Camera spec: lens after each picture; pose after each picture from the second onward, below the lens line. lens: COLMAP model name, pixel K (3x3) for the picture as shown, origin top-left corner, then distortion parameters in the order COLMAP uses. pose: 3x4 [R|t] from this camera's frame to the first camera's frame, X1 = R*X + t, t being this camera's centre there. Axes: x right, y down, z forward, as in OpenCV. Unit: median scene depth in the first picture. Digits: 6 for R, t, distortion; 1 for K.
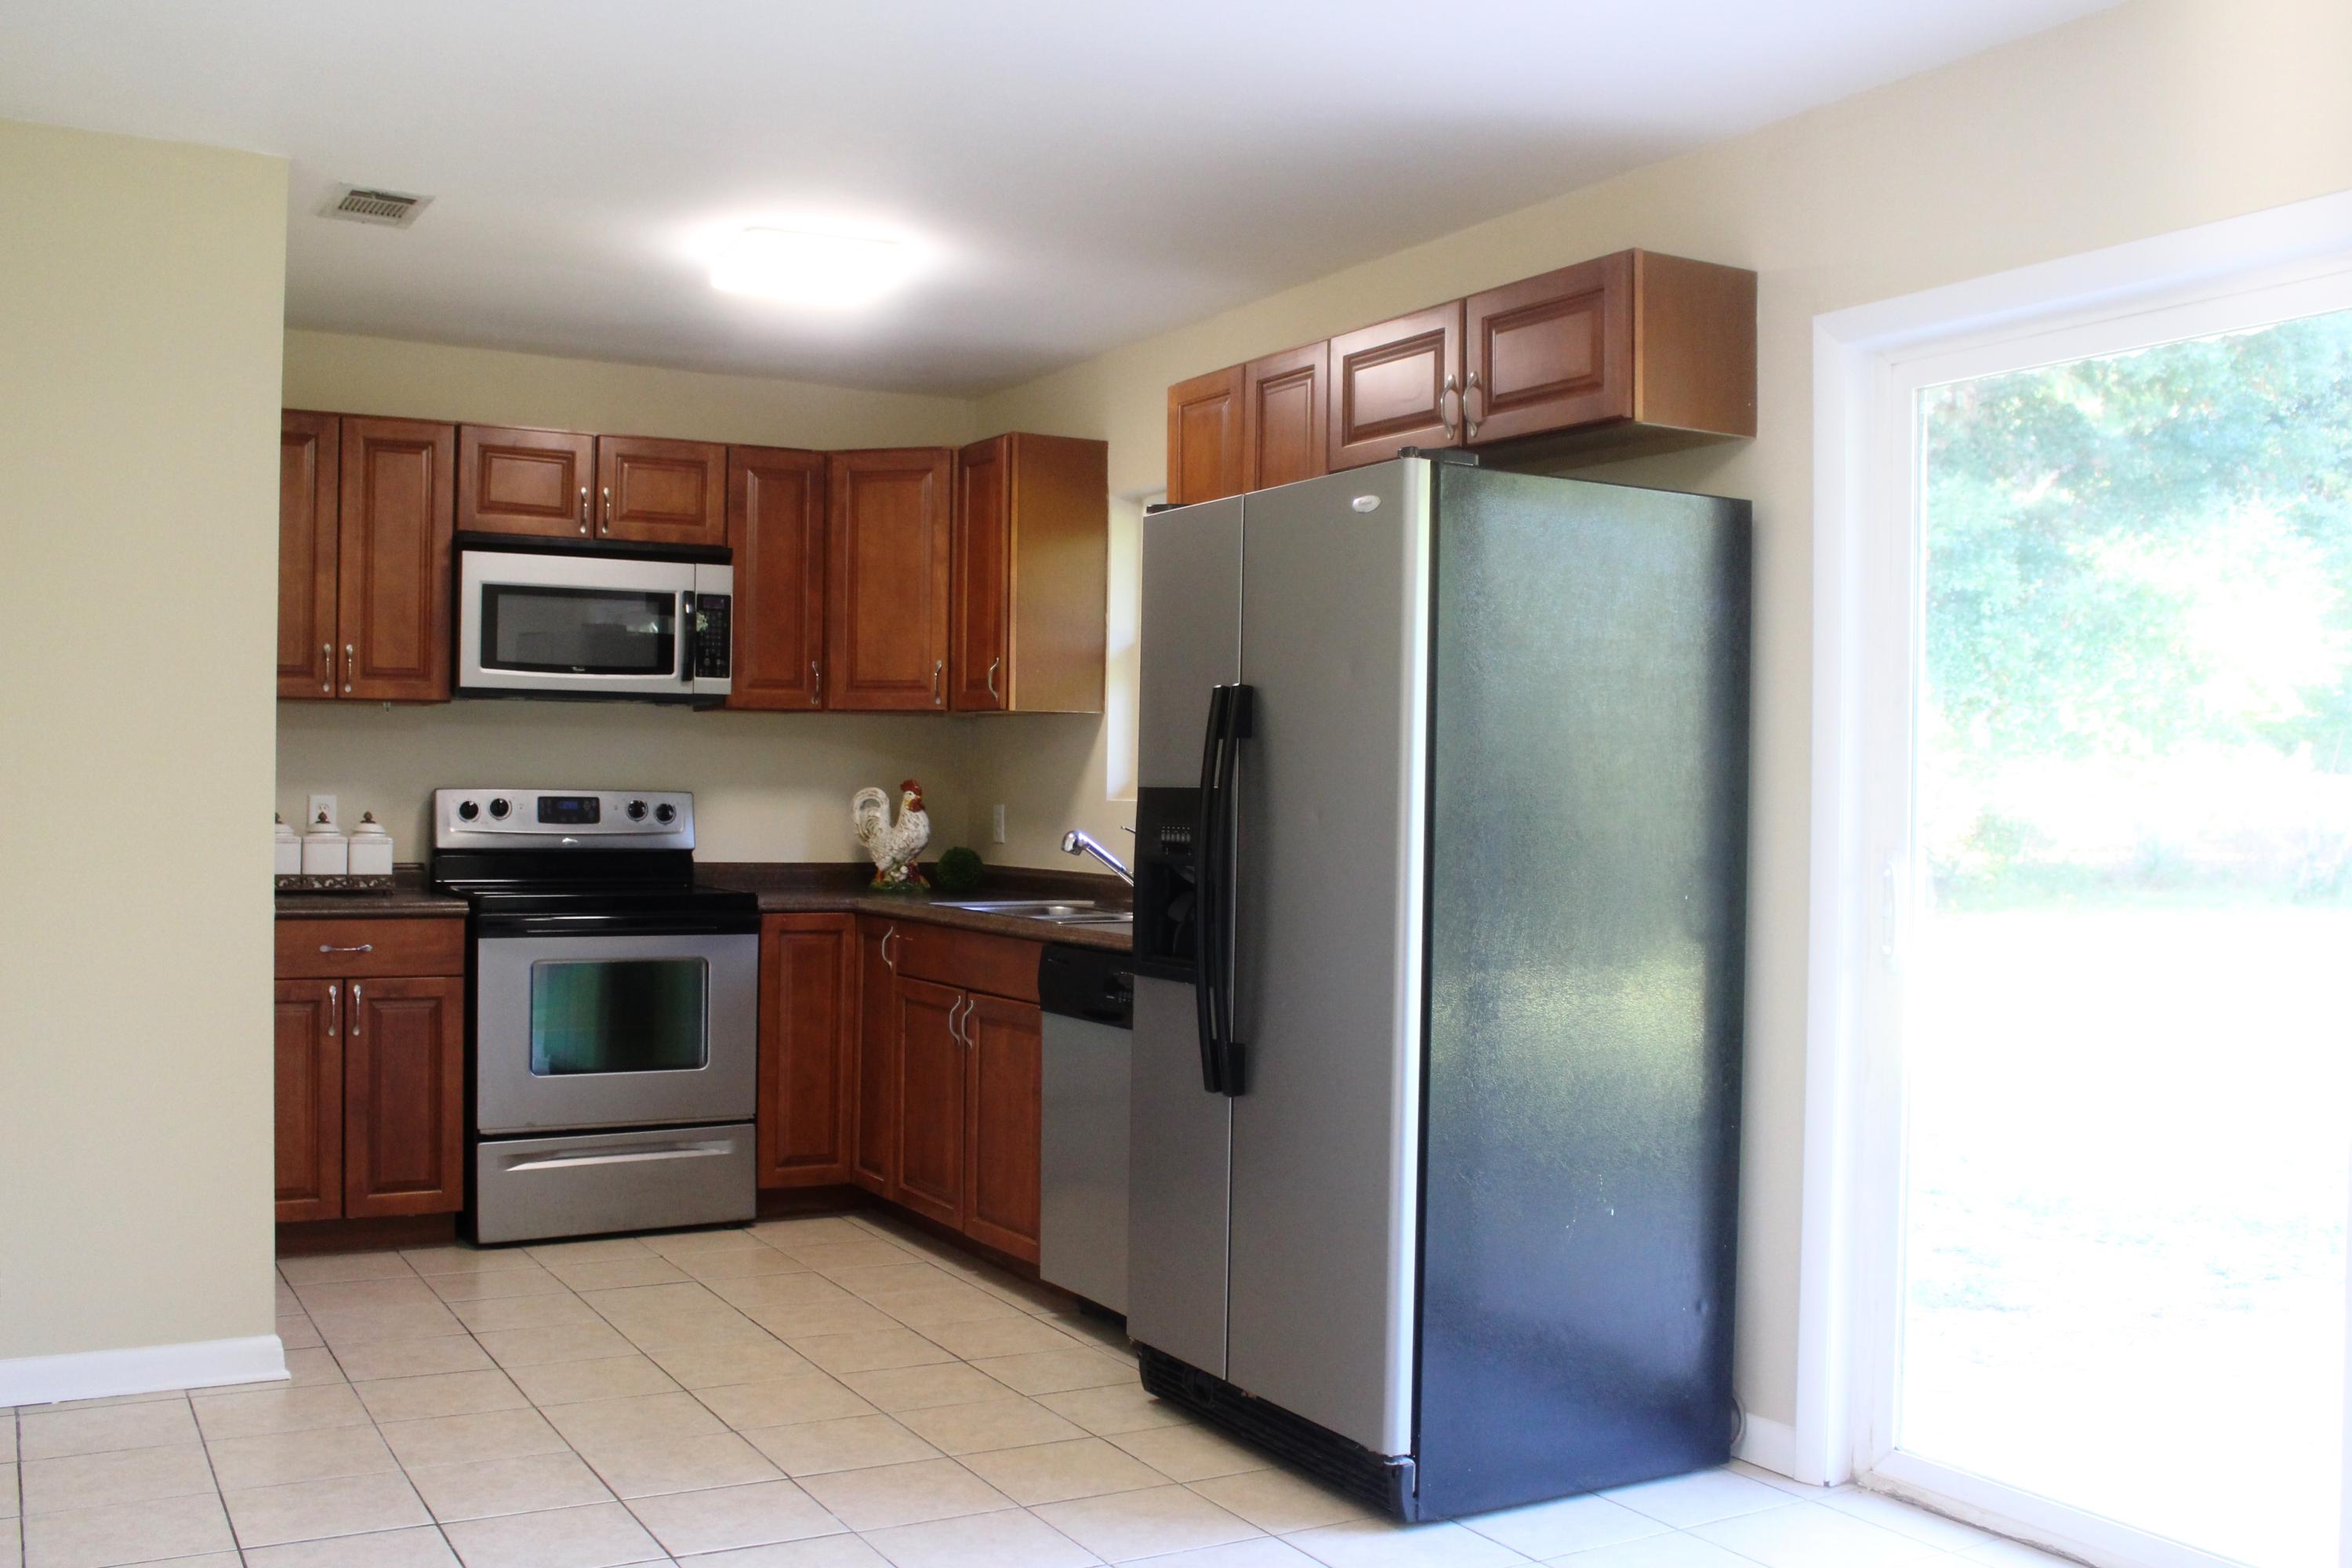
lens RADIAL K [[2121.9, 0, 1176.0], [0, 2121.9, 784.0], [0, 0, 1]] dist [-0.120428, 0.008723]
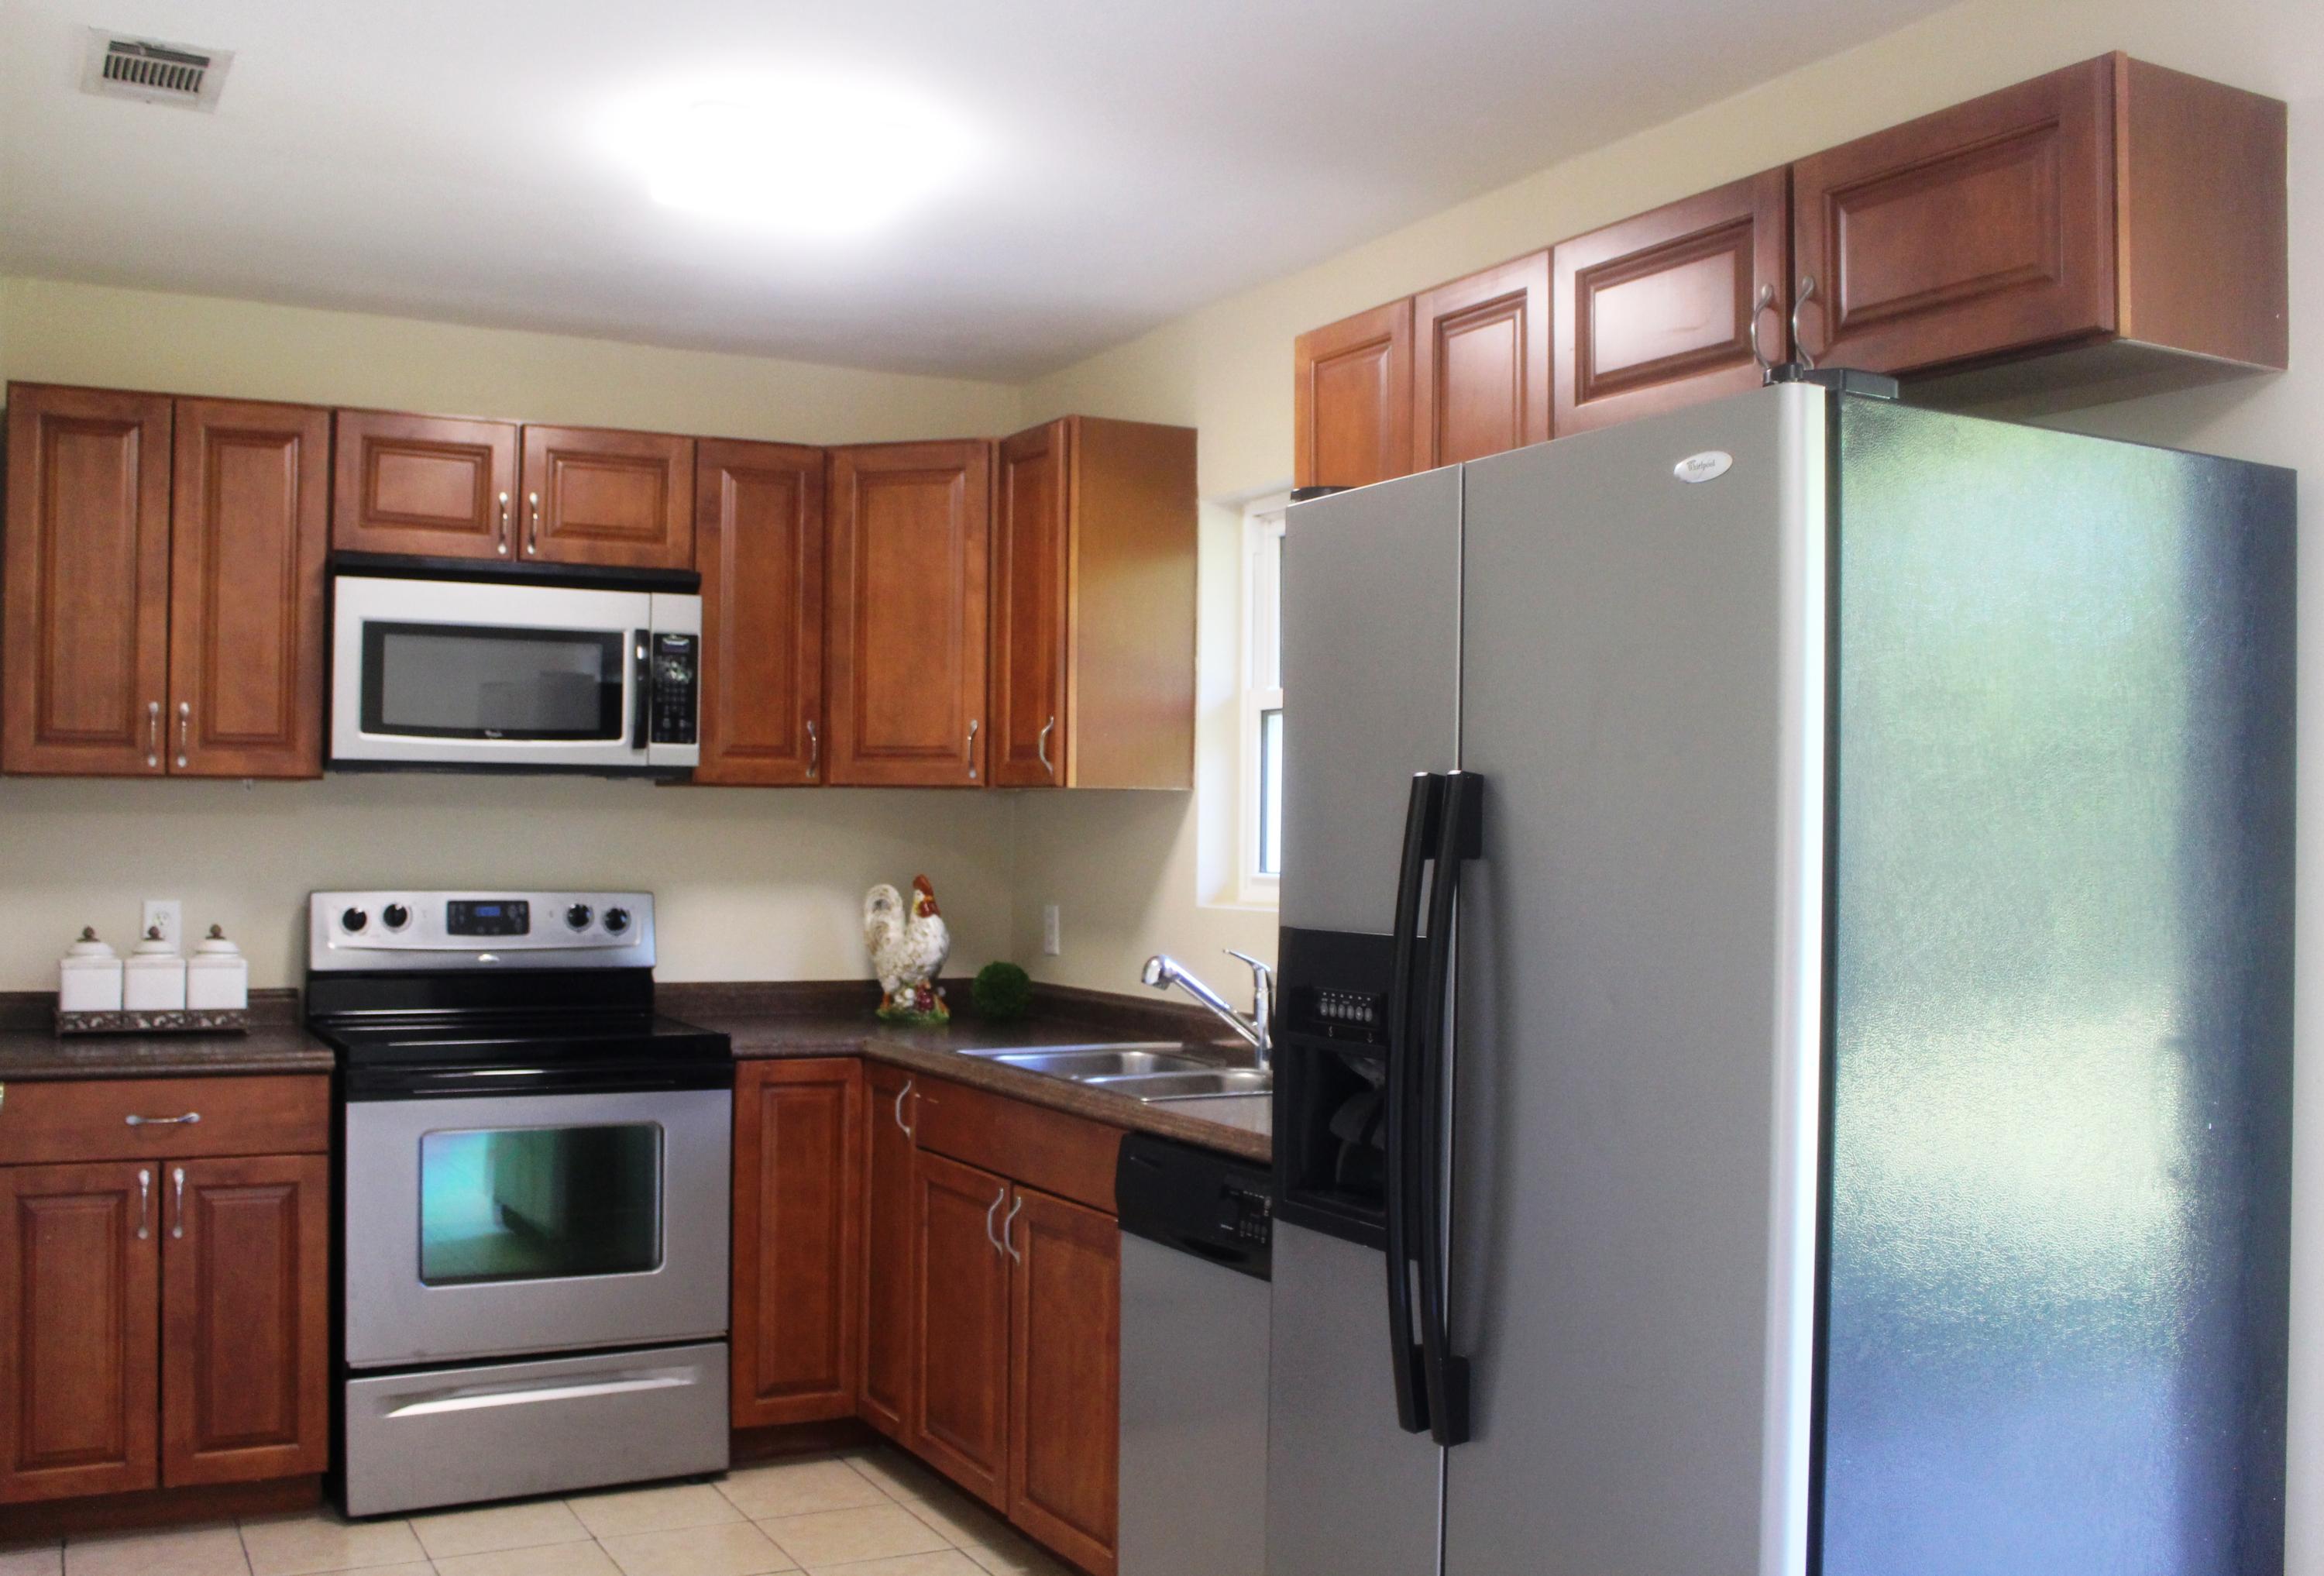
lens RADIAL K [[2124.4, 0, 1137.0], [0, 2124.4, 787.8], [0, 0, 1]] dist [-0.138396, 0.079065]
pose [[0.999351, -0.002392, -0.035948, -0.027854], [0.001723, 0.999825, -0.018624, -0.021051], [0.035986, 0.018550, 0.999180, 0.259196]]
